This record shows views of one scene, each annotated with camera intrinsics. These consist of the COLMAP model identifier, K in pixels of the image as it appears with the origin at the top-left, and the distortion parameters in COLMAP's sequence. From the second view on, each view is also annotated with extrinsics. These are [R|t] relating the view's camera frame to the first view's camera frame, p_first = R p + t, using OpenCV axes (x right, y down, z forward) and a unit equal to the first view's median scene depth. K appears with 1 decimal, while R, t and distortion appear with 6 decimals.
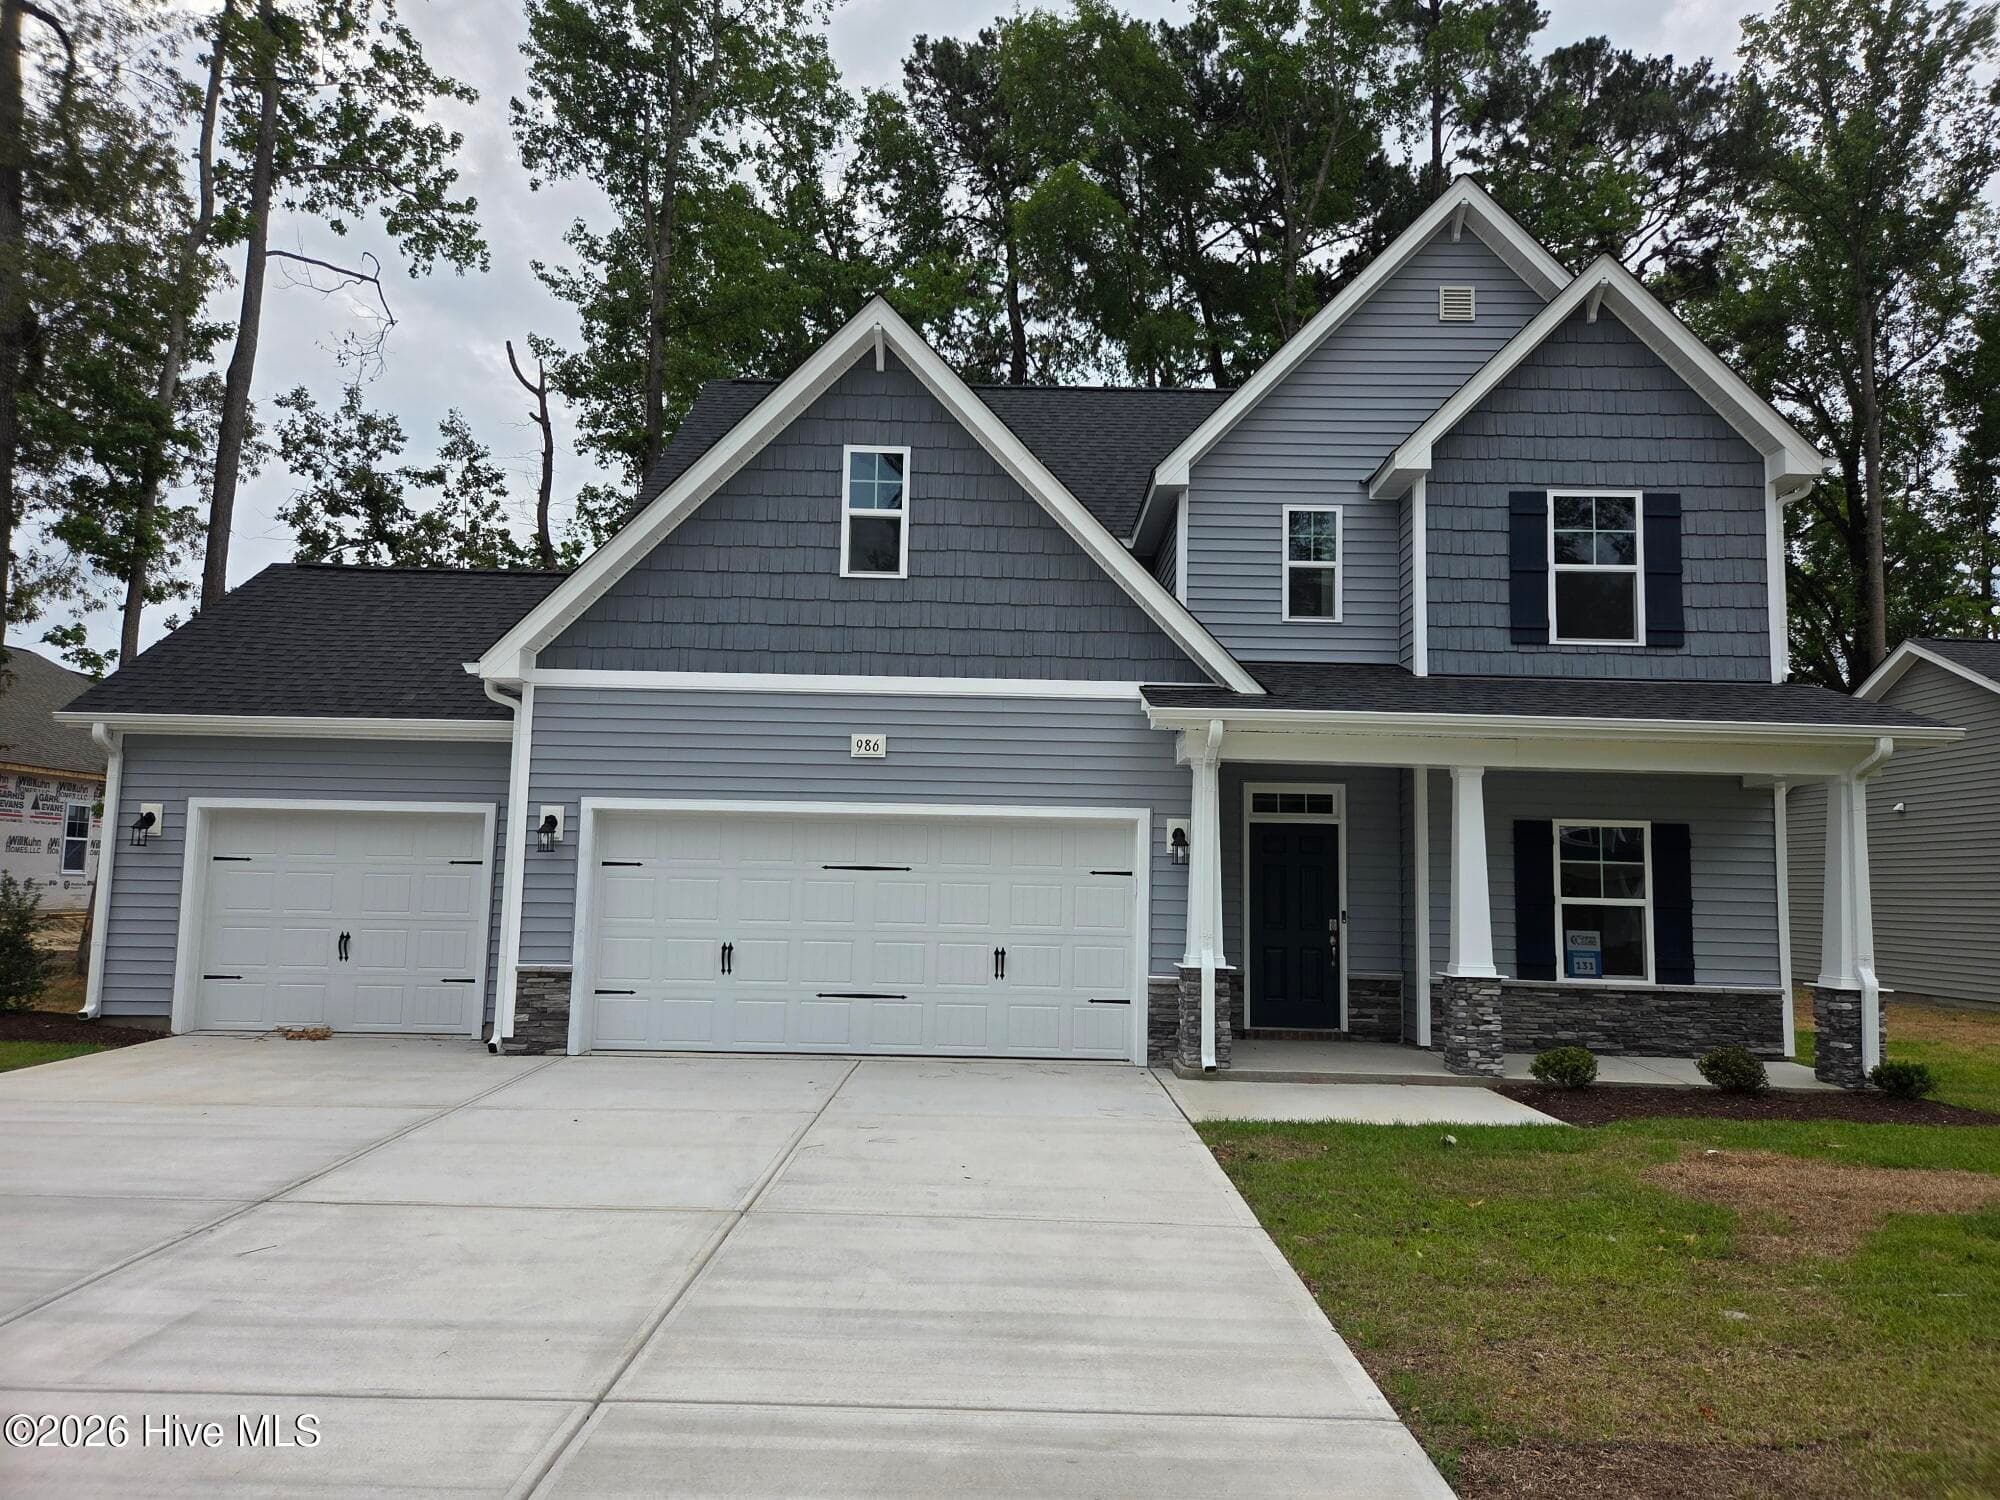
lens RADIAL K [[1321.7, 0, 1011.1], [0, 1321.7, 752.4], [0, 0, 1]] dist [0.035346, -0.019372]
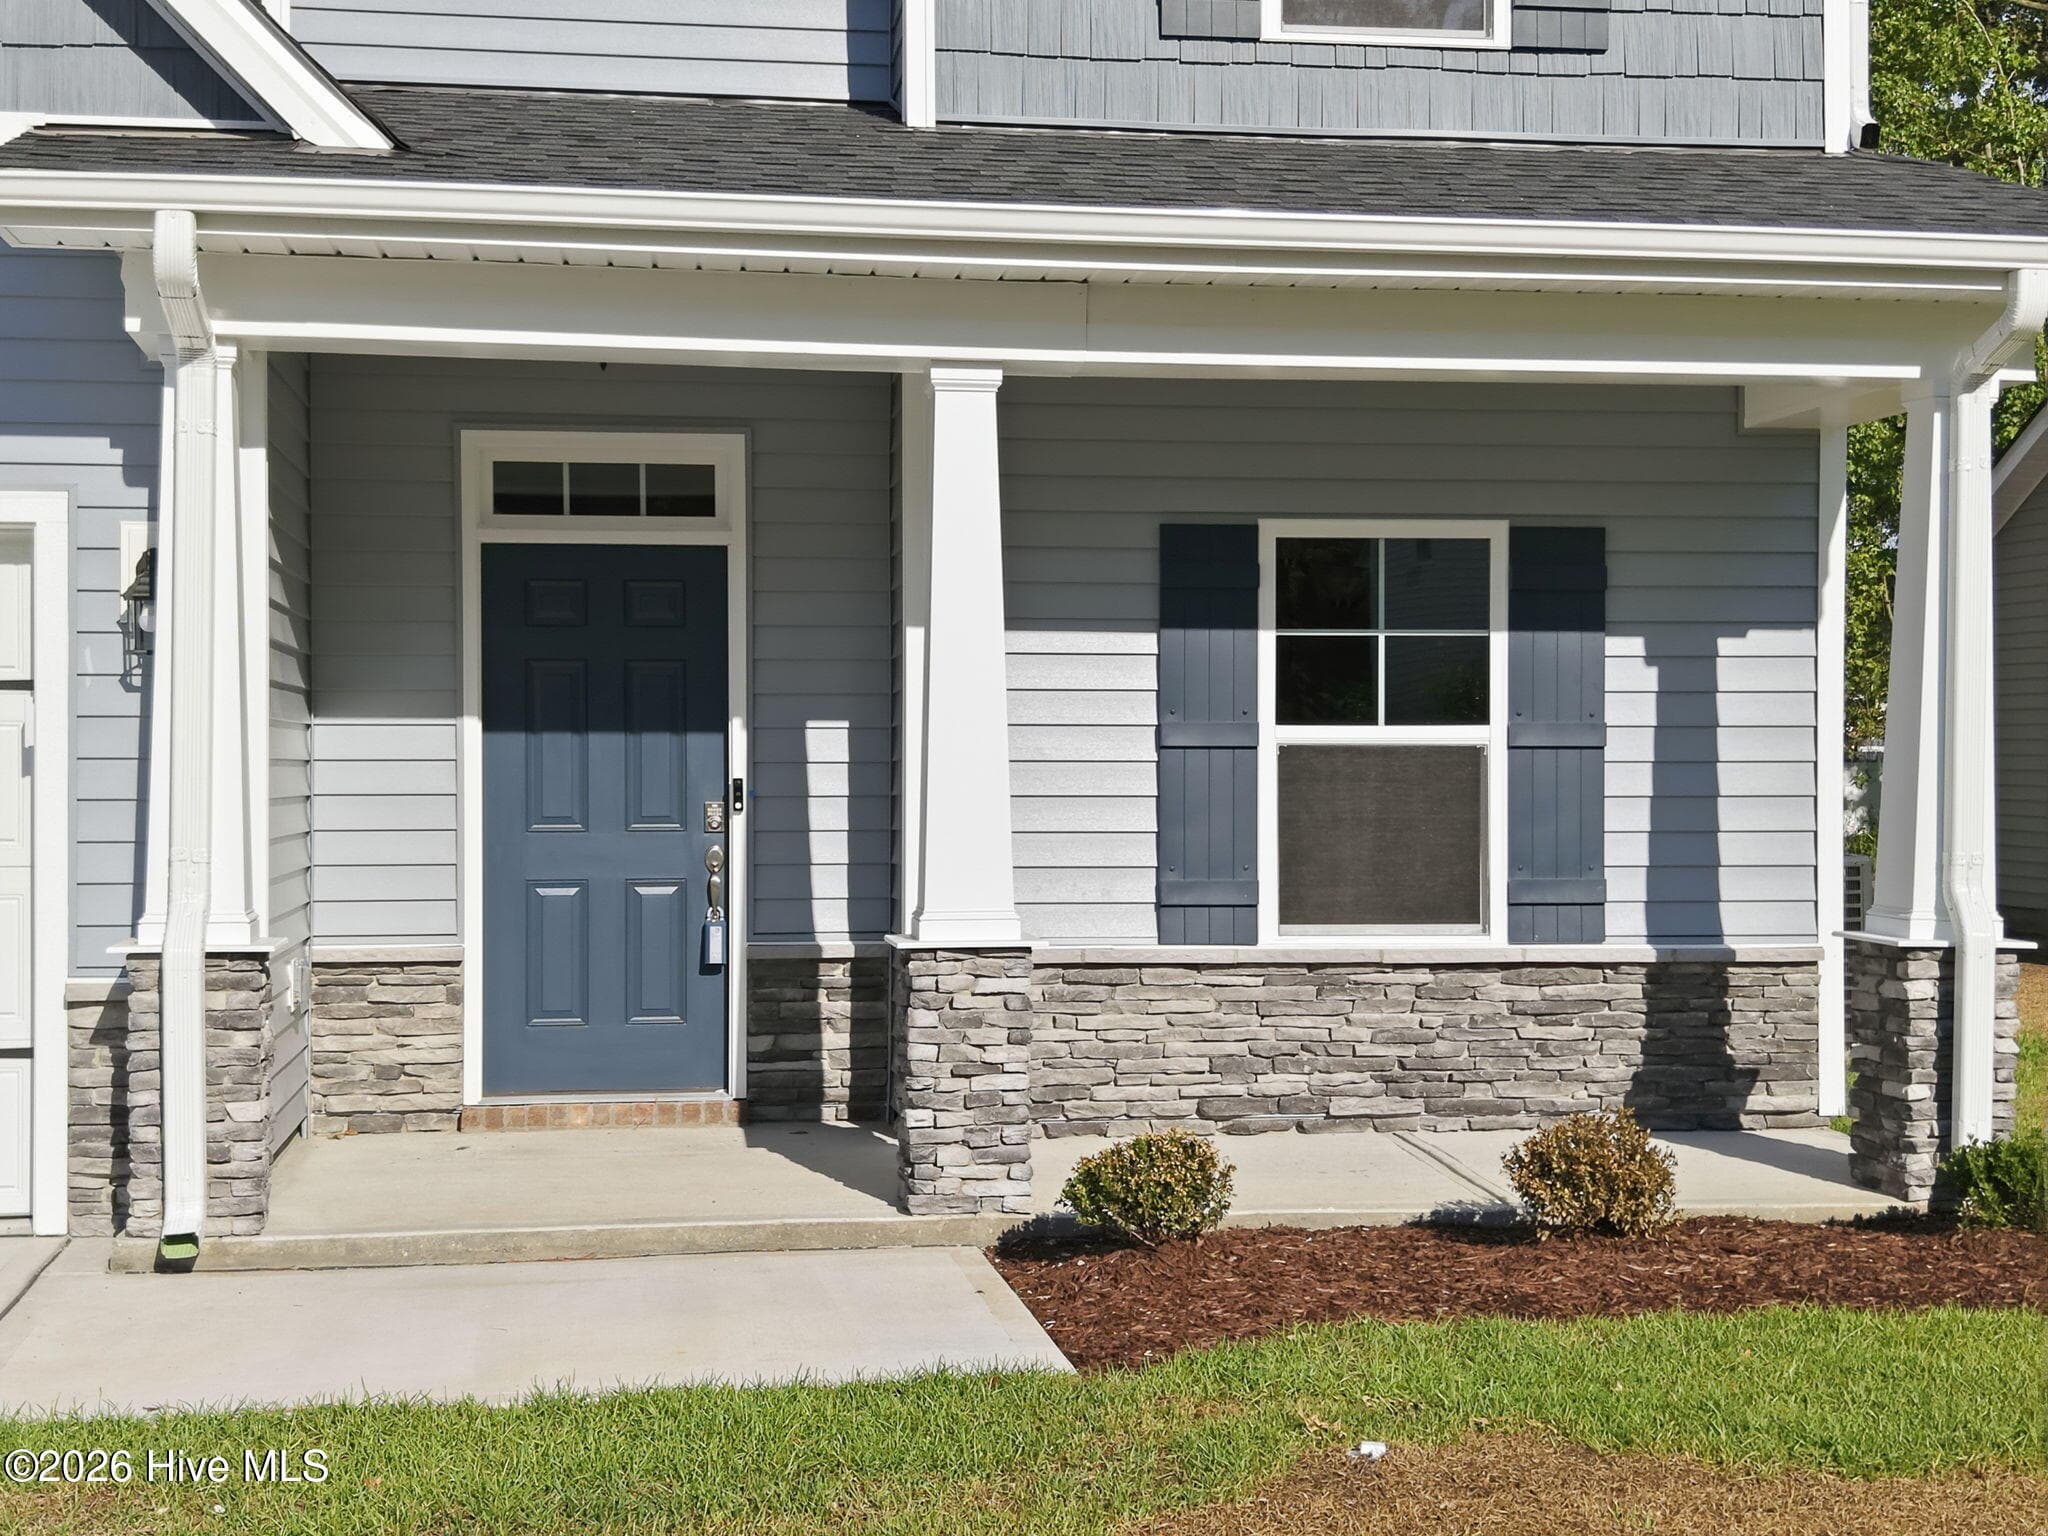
lens RADIAL K [[2930.4, 0, 1020.5], [0, 2930.4, 765.3], [0, 0, 1]] dist [0.154626, 0.000000]
pose [[0.988407, -0.023758, 0.149955, 0.214441], [0.007764, 0.994298, 0.106352, 0.030231], [-0.151627, -0.103955, 0.982956, 0.186125]]
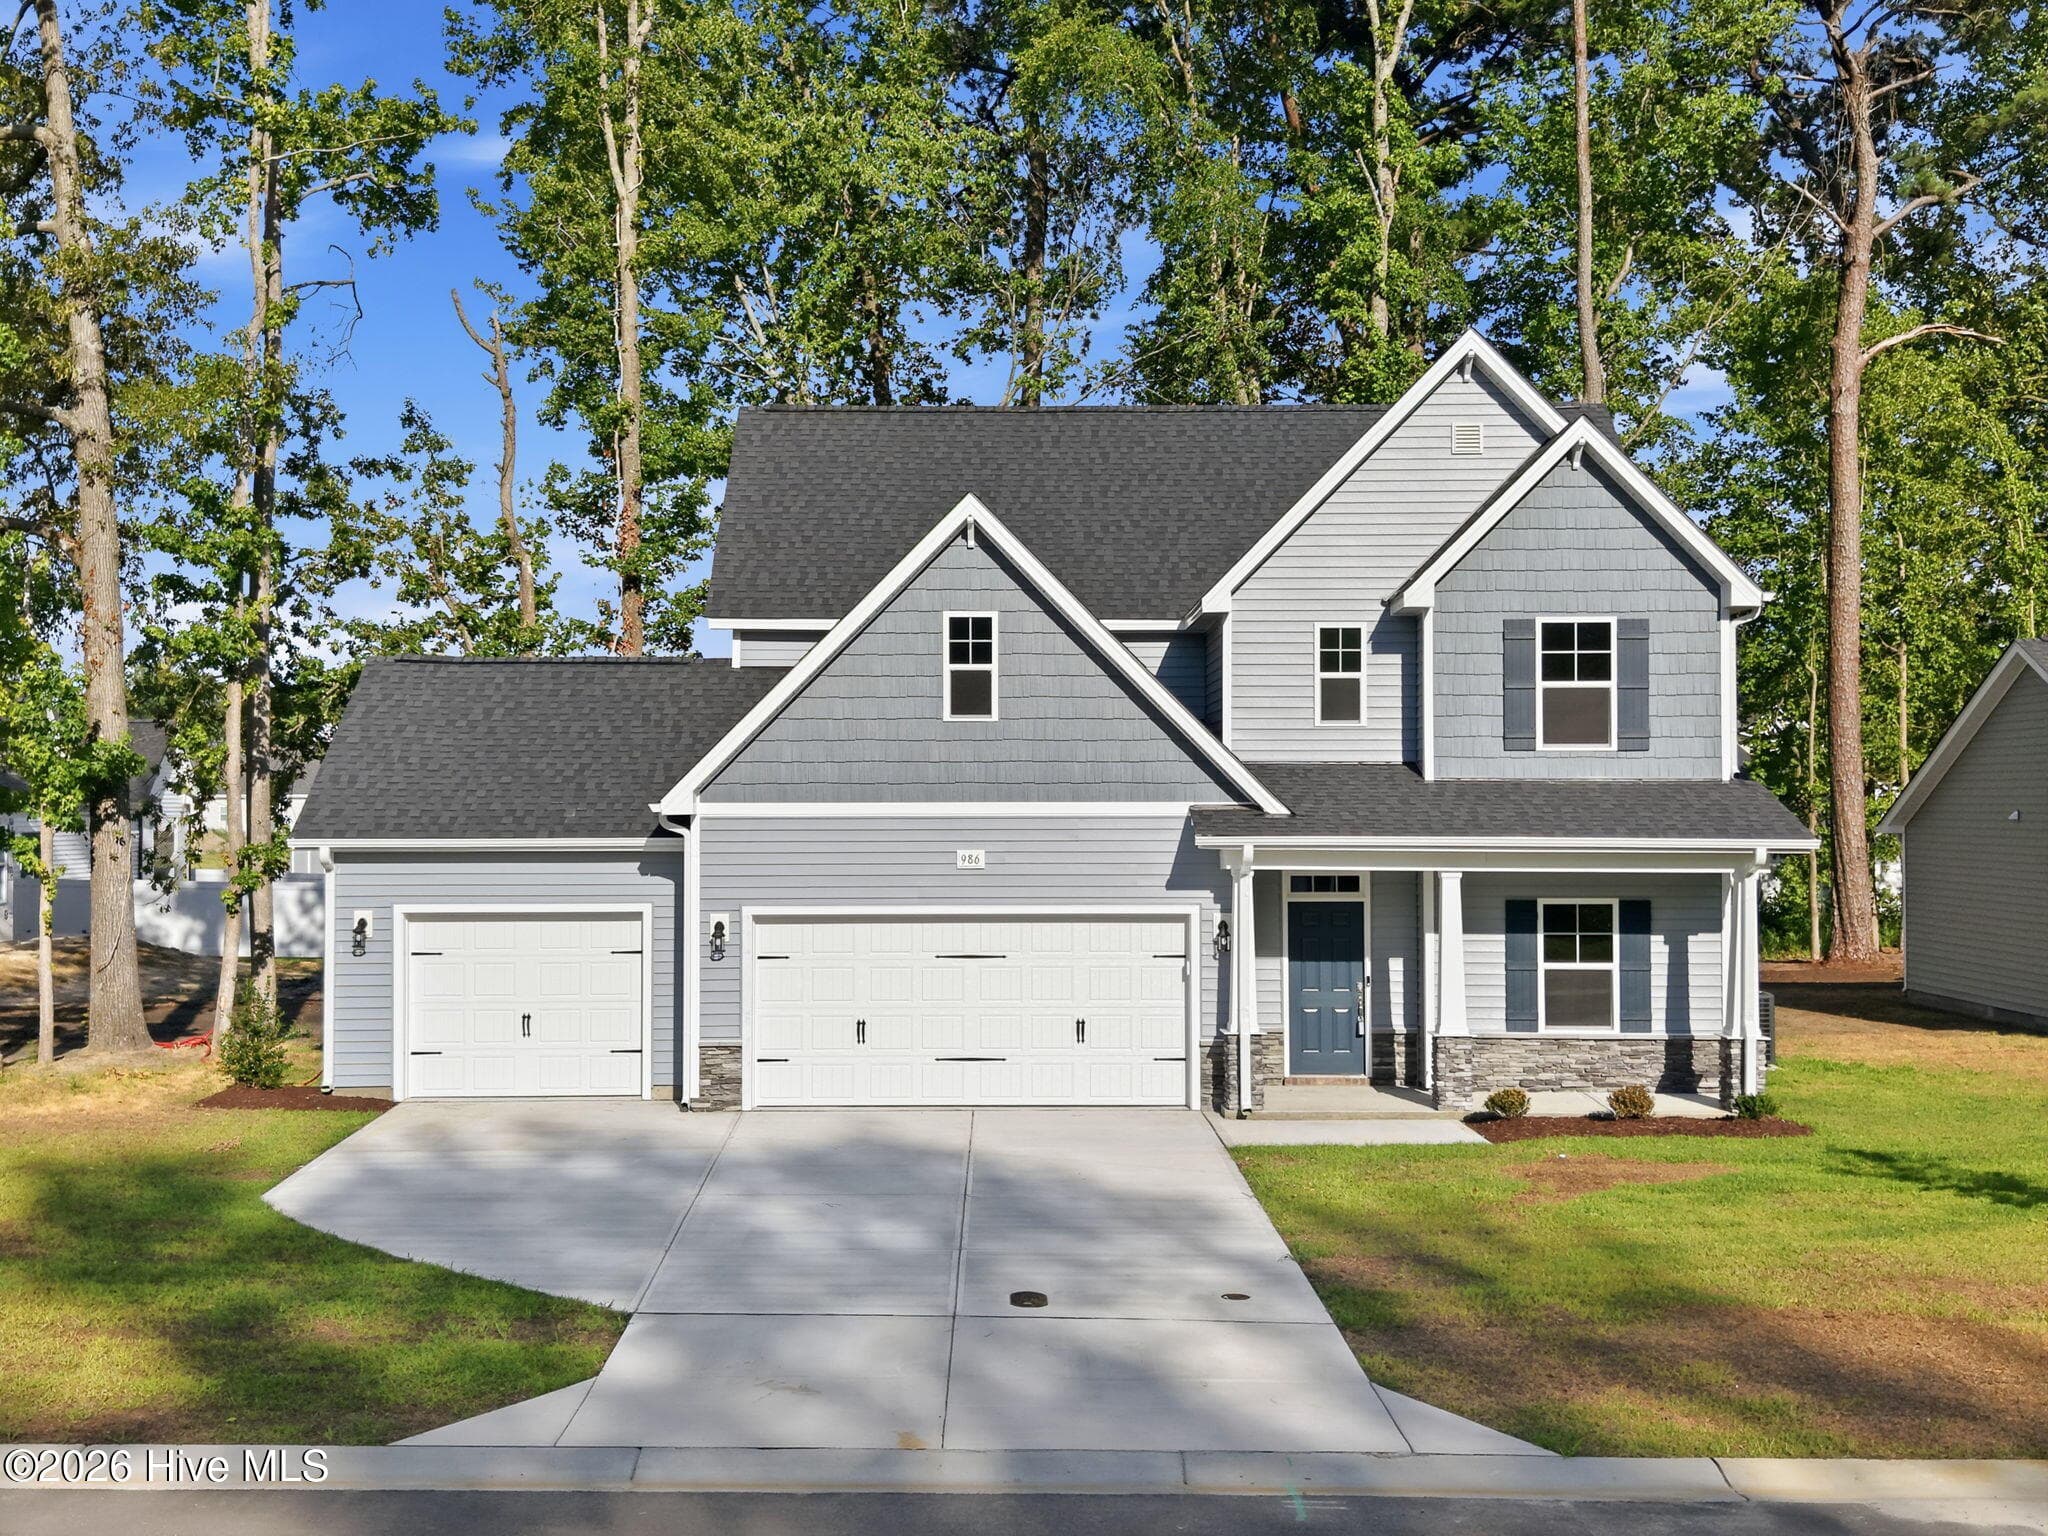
lens RADIAL K [[2347.2, 0, 988.8], [0, 2347.2, 758.1], [0, 0, 1]] dist [0.033517, 0.000000]
pose [[0.999741, -0.022675, -0.001933, -0.079590], [0.022757, 0.996620, 0.078937, -0.253923], [0.000137, -0.078961, 0.996878, -1.100232]]
